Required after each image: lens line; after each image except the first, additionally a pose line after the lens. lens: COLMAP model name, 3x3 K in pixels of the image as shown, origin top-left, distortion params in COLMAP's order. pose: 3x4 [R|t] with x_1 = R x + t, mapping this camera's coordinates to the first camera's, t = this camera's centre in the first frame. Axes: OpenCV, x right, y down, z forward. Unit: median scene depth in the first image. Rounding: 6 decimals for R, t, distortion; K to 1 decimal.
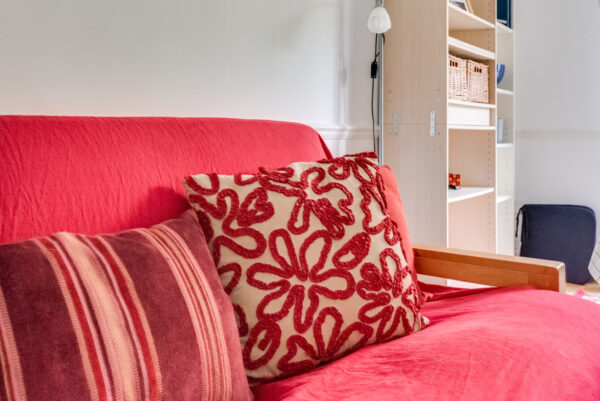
lens RADIAL K [[596.1, 0, 299.0], [0, 596.1, 121.2], [0, 0, 1]] dist [0.034453, 0.000000]
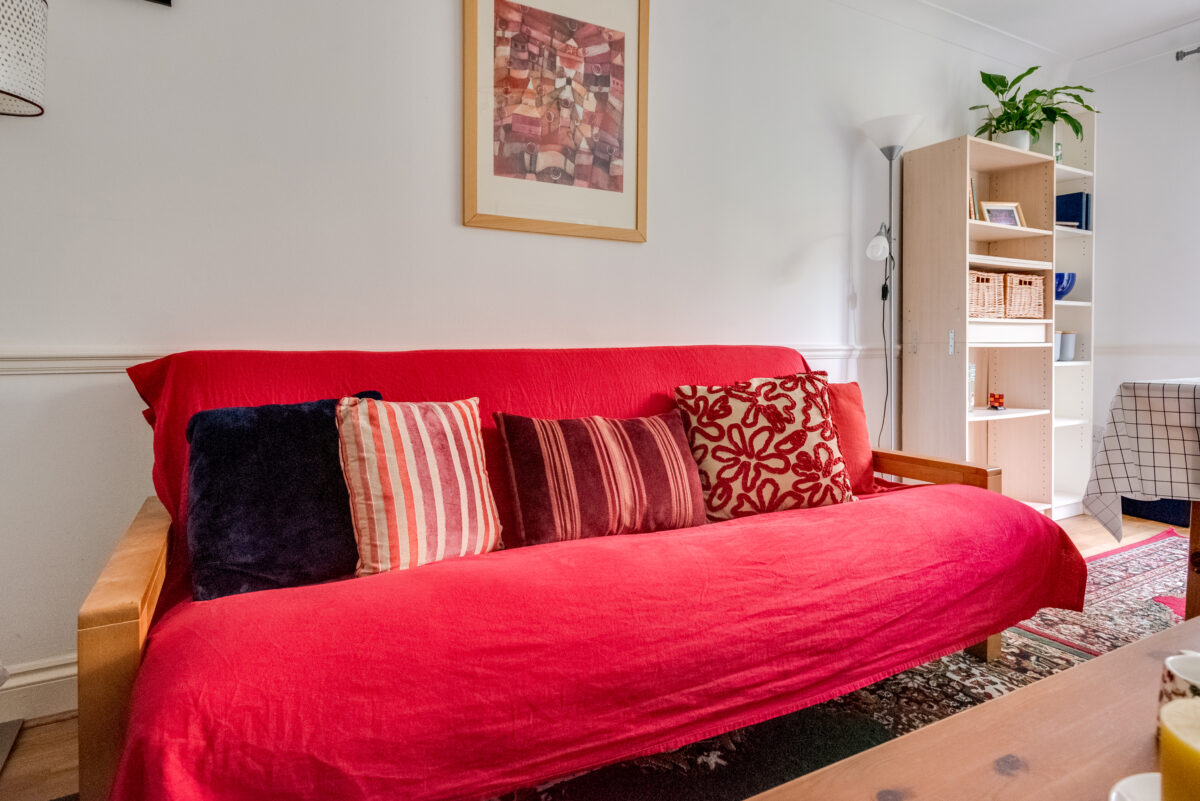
lens RADIAL K [[667.4, 0, 584.7], [0, 667.4, 360.0], [0, 0, 1]] dist [0.007262, 0.000211]
pose [[0.901382, -0.003052, -0.433014, 0.333810], [0.019550, 0.999242, 0.033653, -0.035508], [0.432583, -0.038800, 0.900759, -0.607070]]
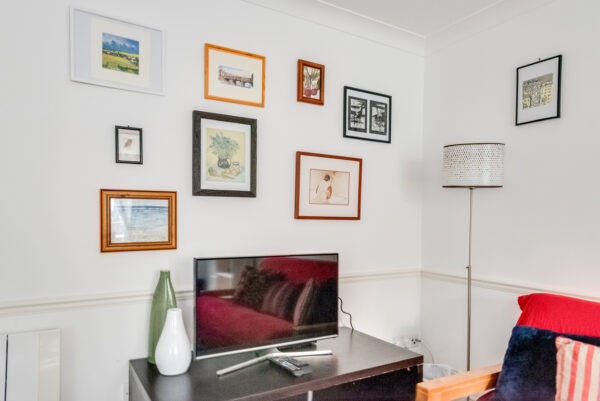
lens RADIAL K [[410.2, 0, 304.8], [0, 410.2, 221.0], [0, 0, 1]] dist [0.032746, -0.009194]
pose [[-0.401436, -0.010295, -0.915829, 0.967536], [-0.002243, 0.999945, -0.010258, -0.285981], [0.915884, -0.002064, -0.401437, 0.027157]]
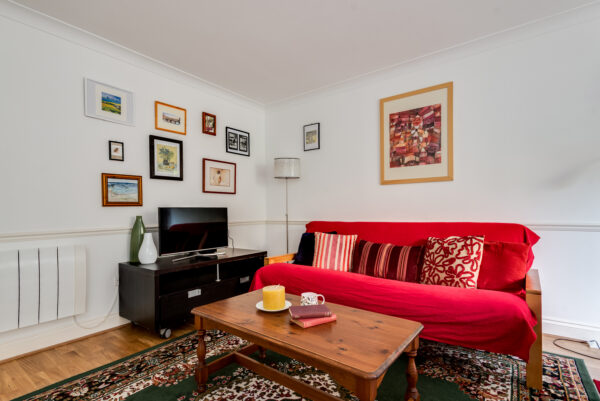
lens RADIAL K [[292.1, 0, 295.7], [0, 292.1, 213.8], [0, 0, 1]] dist [0.010440, 0.000679]
pose [[-0.039212, -0.000428, -0.999231, 1.889412], [0.026922, 0.999636, -0.001484, -0.091154], [0.998868, -0.026959, -0.039187, 0.166386]]
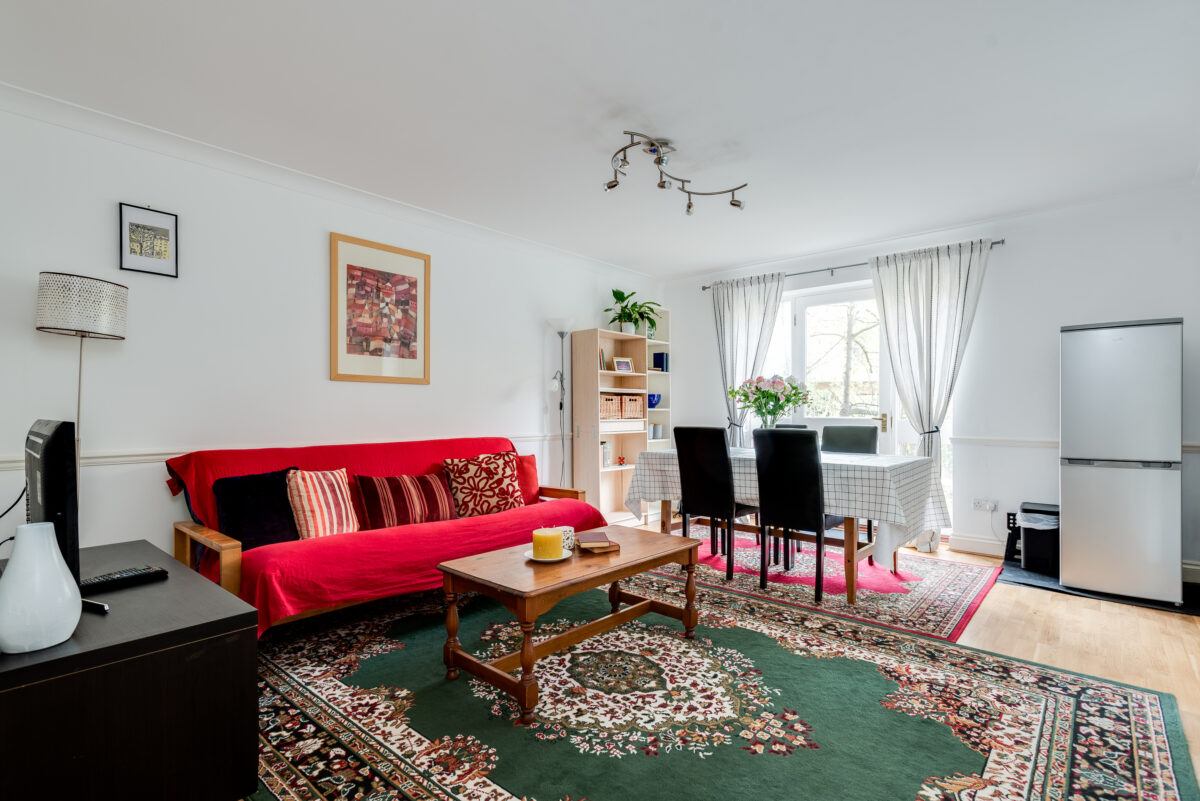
lens RADIAL K [[584.2, 0, 594.9], [0, 584.2, 417.5], [0, 0, 1]] dist [0.010440, 0.000679]
pose [[0.994193, -0.018467, -0.106020, 0.928428], [0.020498, 0.999626, 0.018102, -0.167760], [0.105646, -0.020170, 0.994199, -1.951305]]
